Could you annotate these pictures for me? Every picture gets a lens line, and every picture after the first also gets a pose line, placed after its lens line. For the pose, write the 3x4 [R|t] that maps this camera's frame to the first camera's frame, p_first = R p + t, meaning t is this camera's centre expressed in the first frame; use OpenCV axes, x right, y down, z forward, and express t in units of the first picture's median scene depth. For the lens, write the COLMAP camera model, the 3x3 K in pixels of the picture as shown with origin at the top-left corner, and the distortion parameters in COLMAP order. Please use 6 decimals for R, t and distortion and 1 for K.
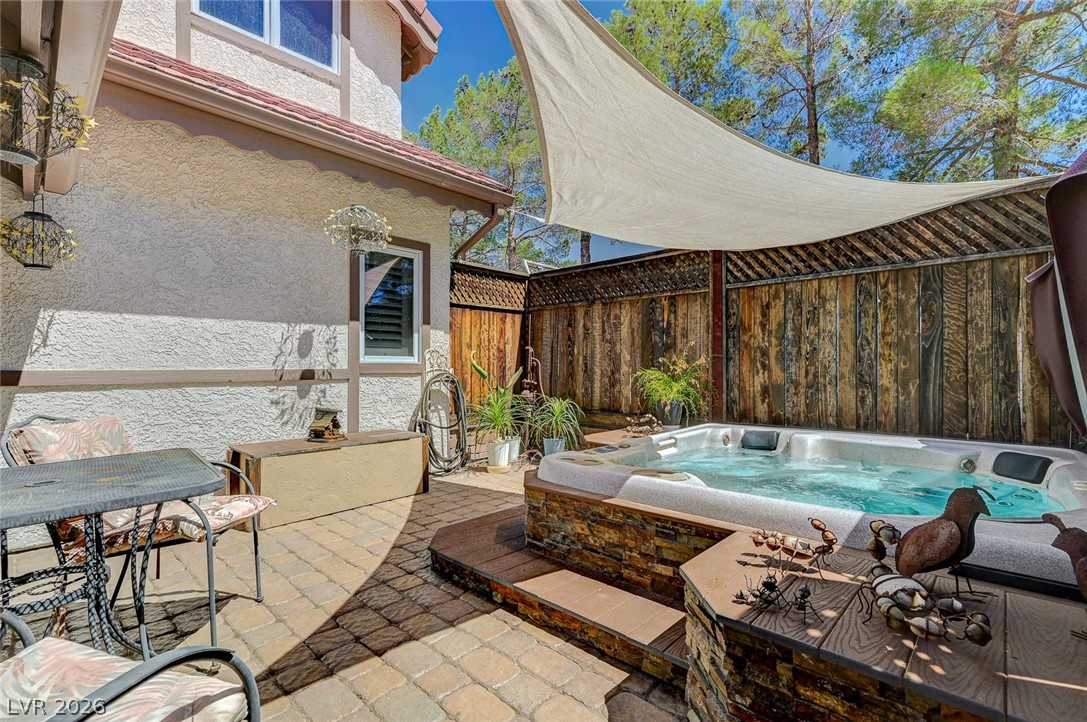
lens RADIAL K [[500.4, 0, 546.7], [0, 500.4, 364.2], [0, 0, 1]] dist [0.001866, 0.000246]
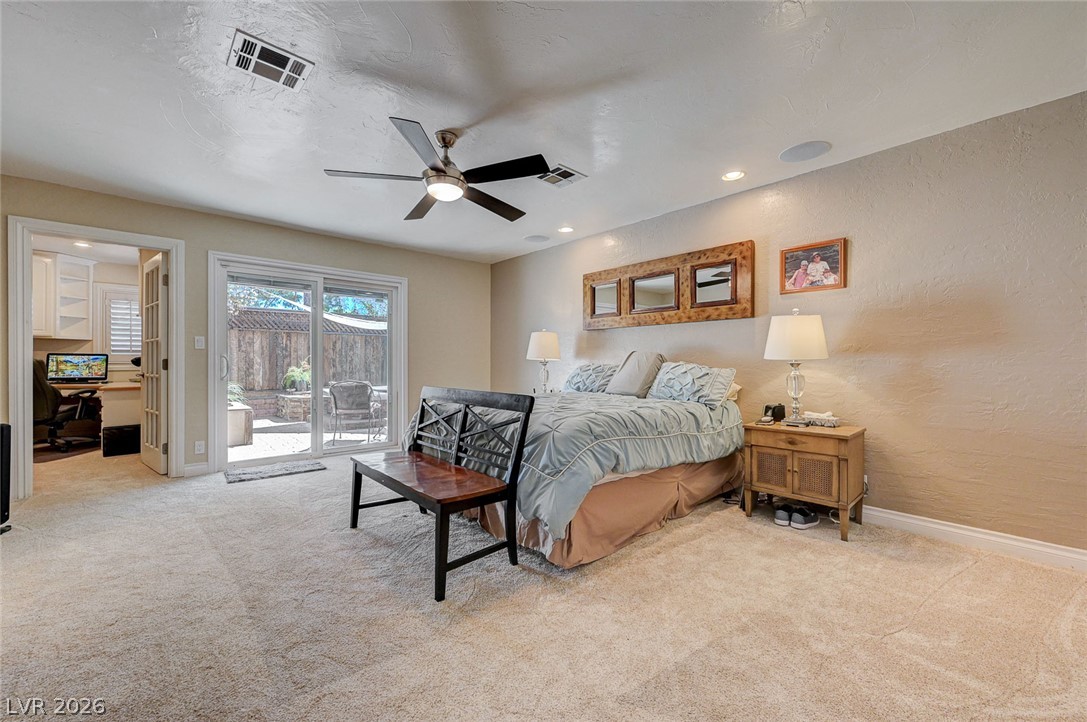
lens RADIAL K [[447.1, 0, 547.3], [0, 447.1, 362.2], [0, 0, 1]] dist [0.003802, 0.000454]
pose [[0.069586, 0.009531, 0.997530, -1.789992], [-0.004251, 0.999948, -0.009257, 0.003769], [-0.997567, -0.003596, 0.069623, -0.258520]]
